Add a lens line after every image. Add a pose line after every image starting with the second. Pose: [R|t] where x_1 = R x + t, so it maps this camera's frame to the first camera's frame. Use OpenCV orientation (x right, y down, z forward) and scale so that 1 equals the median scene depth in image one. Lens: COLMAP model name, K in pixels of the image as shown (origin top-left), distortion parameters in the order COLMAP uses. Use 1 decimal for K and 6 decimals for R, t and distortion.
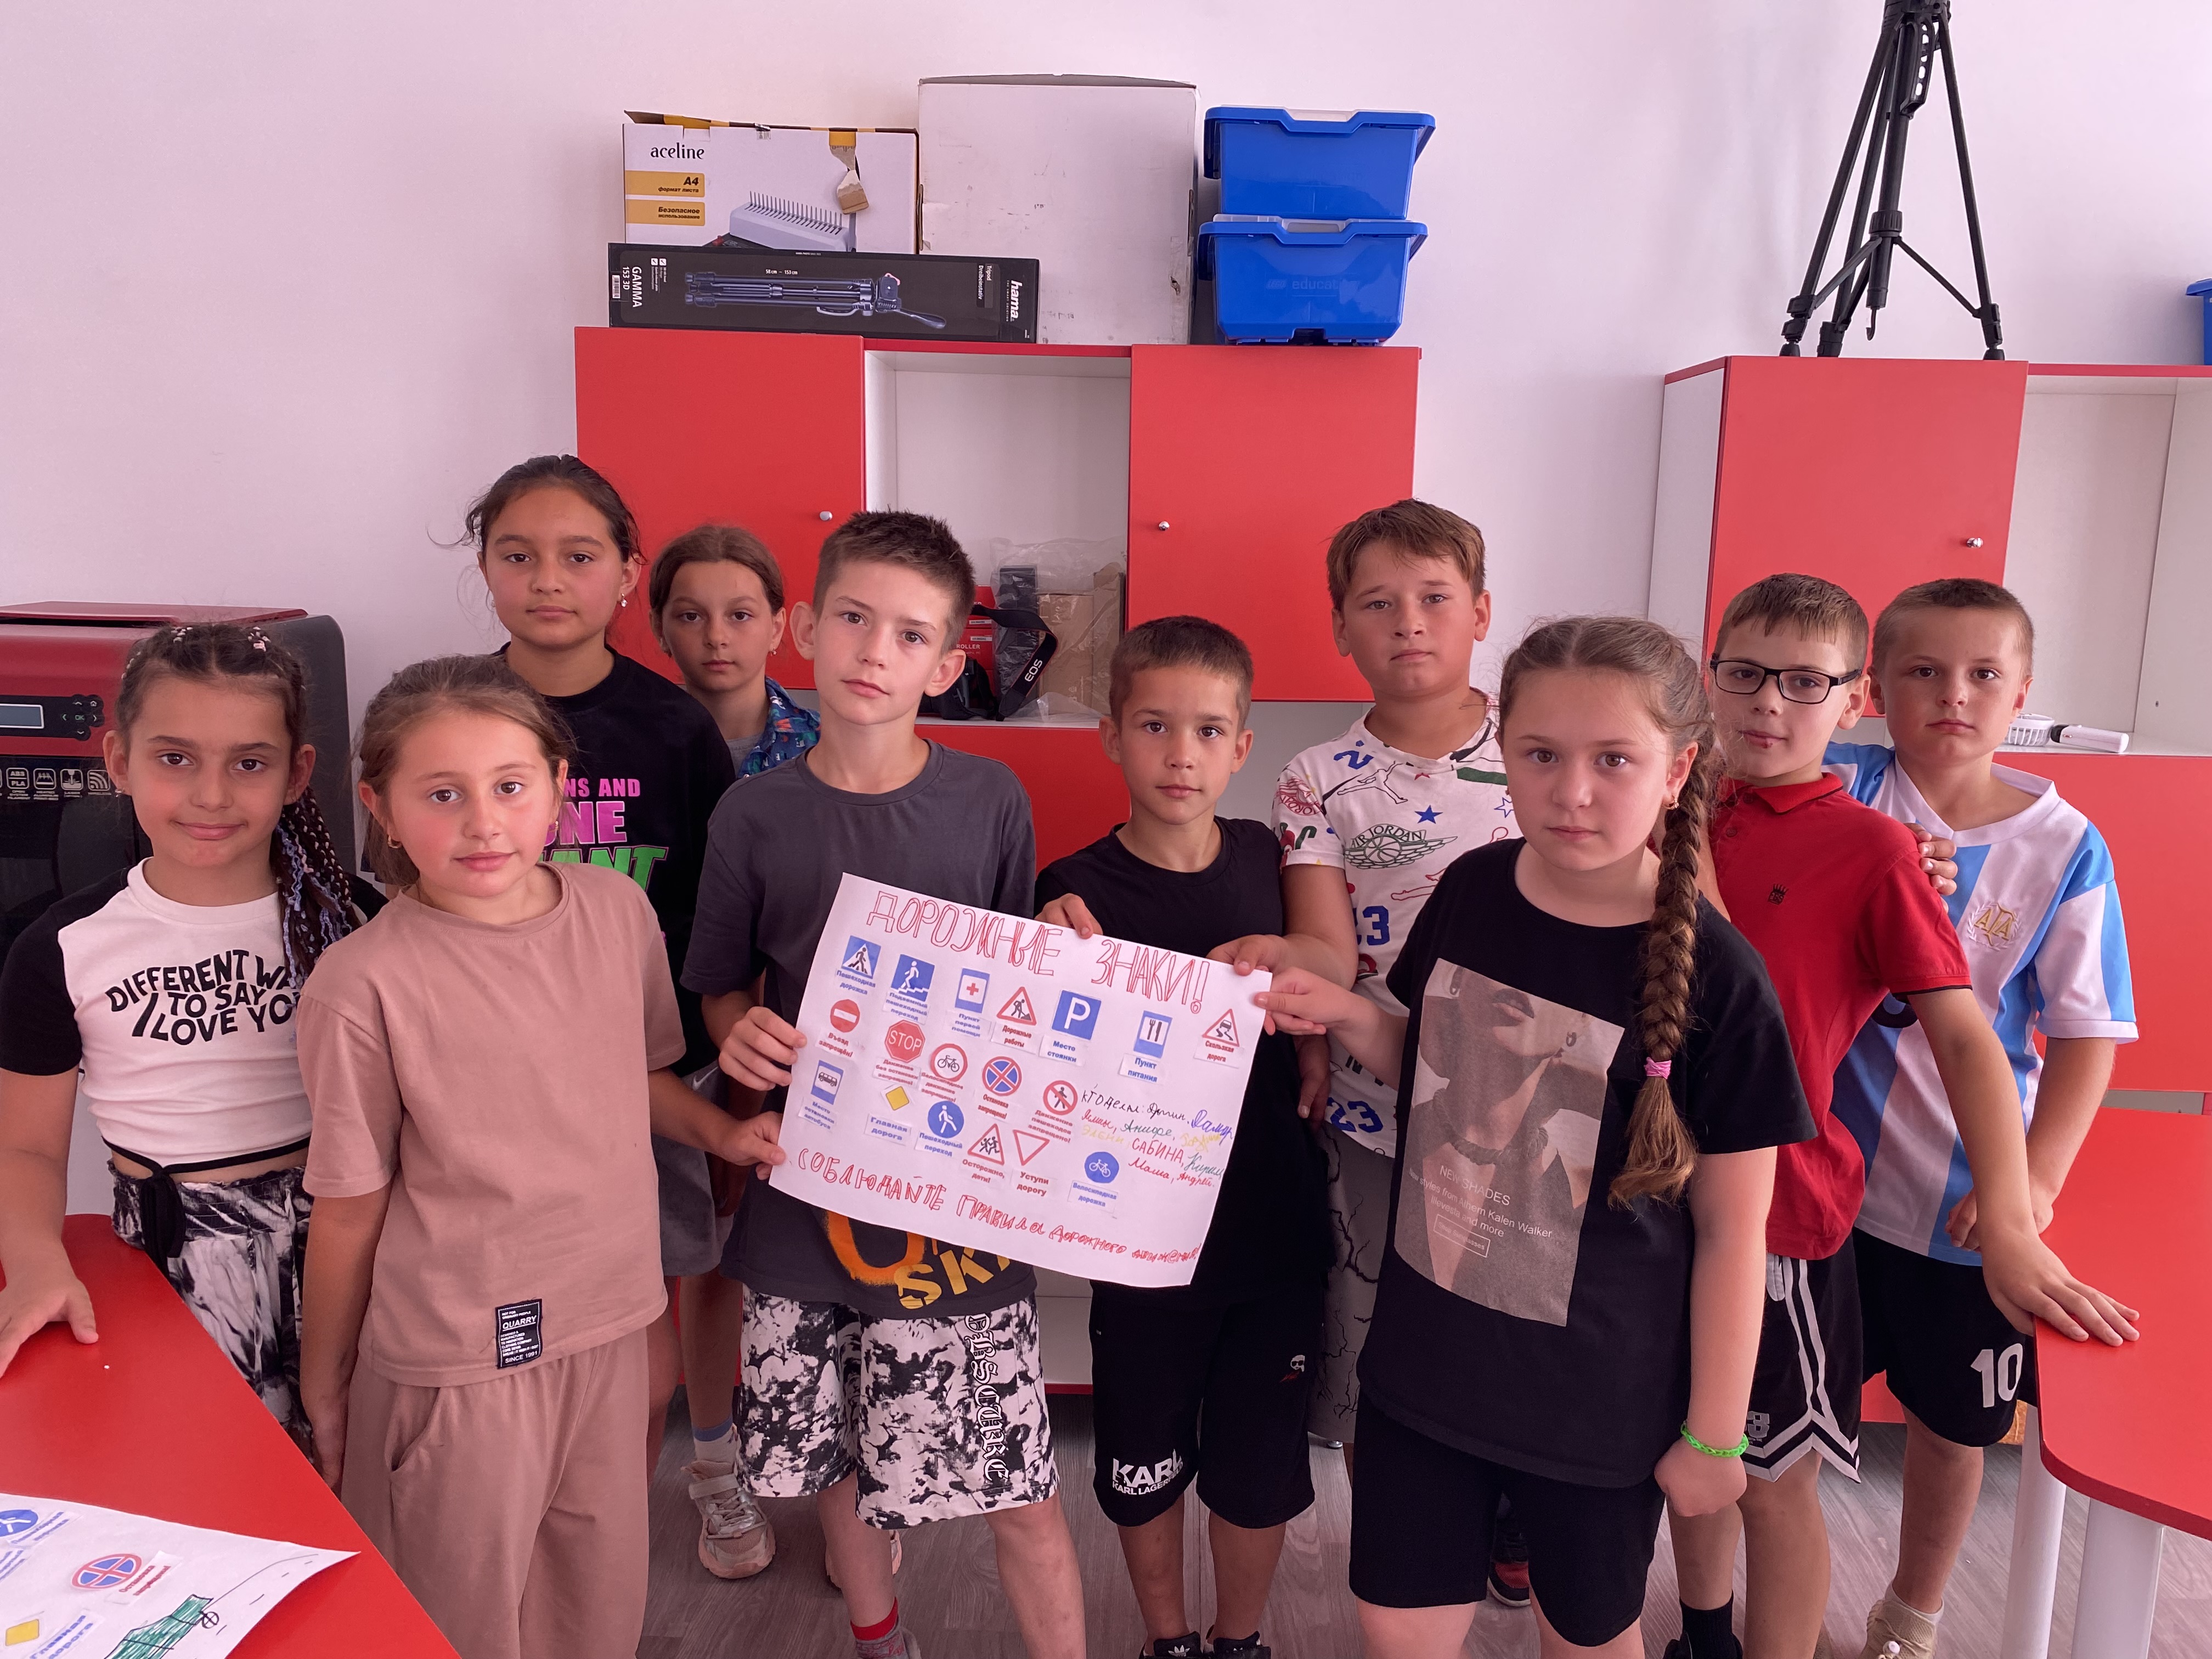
lens RADIAL K [[1691.0, 0, 1122.9], [0, 1691.0, 811.5], [0, 0, 1]] dist [0.007216, -0.009908]
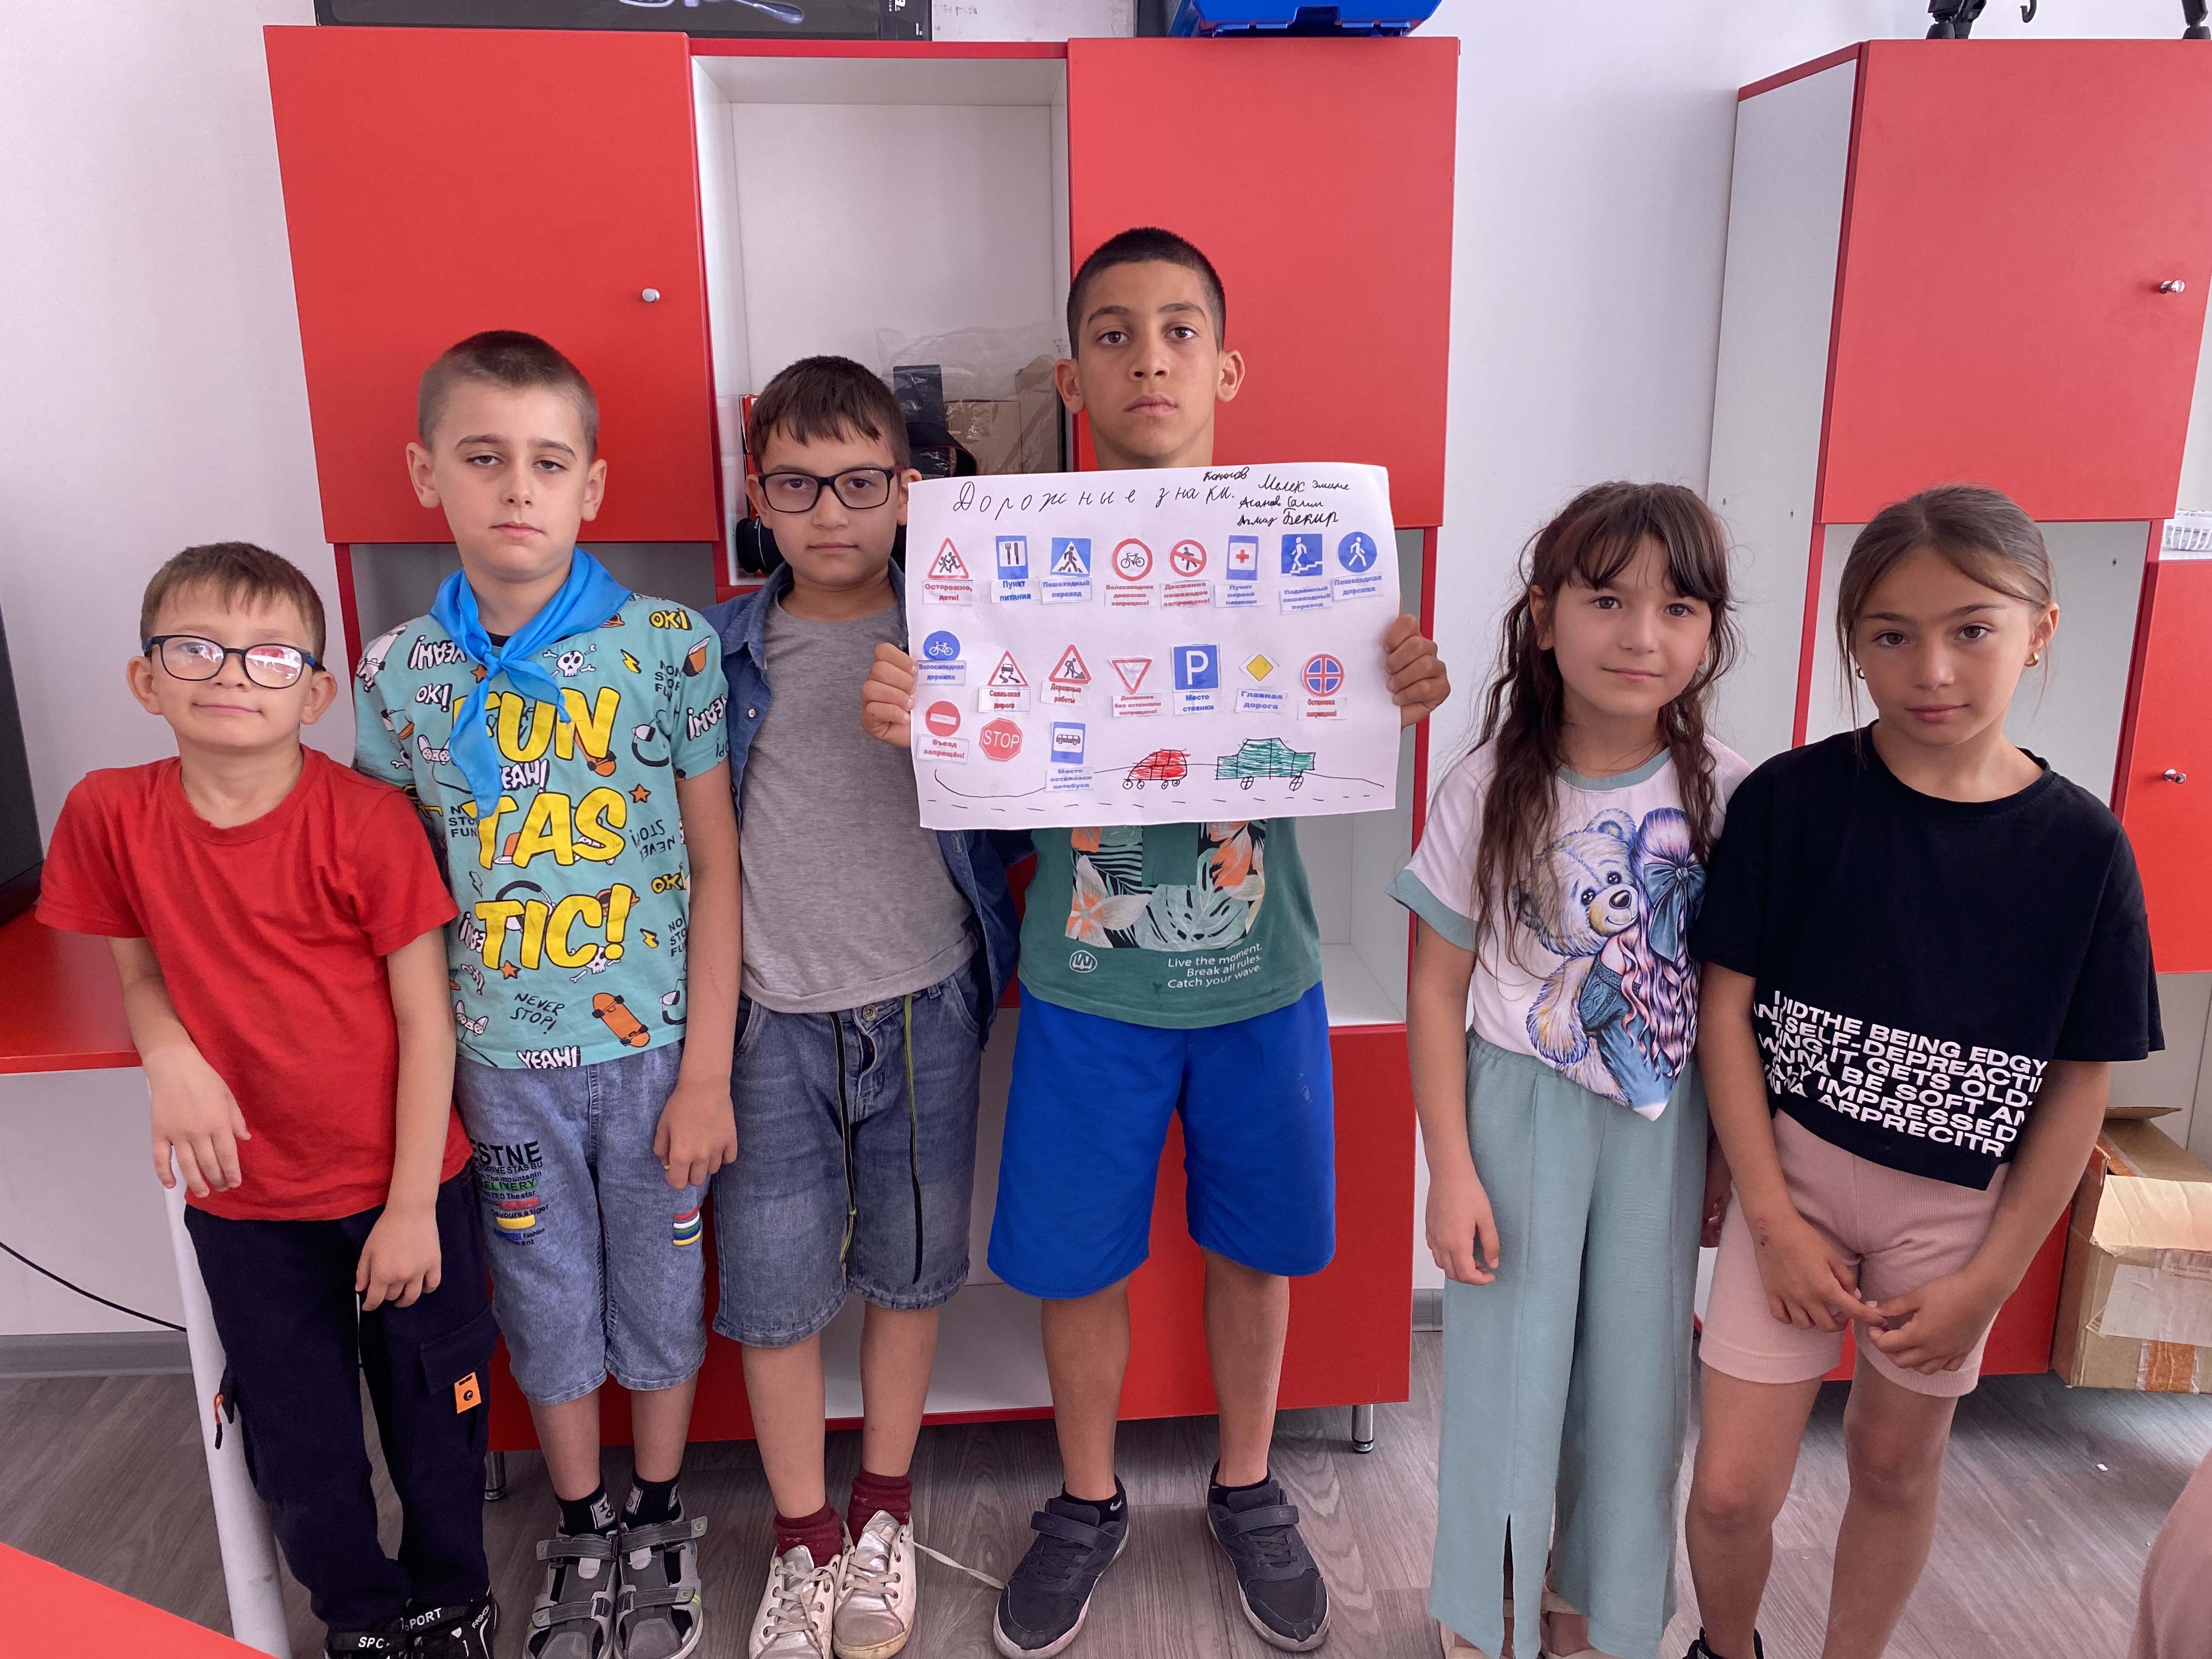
lens RADIAL K [[1691.0, 0, 1109.7], [0, 1691.0, 809.4], [0, 0, 1]] dist [0.007216, -0.009908]
pose [[0.995314, -0.053560, 0.080502, -0.051263], [0.046233, 0.994843, 0.090275, -0.013916], [-0.084922, -0.086130, 0.992658, 0.249768]]
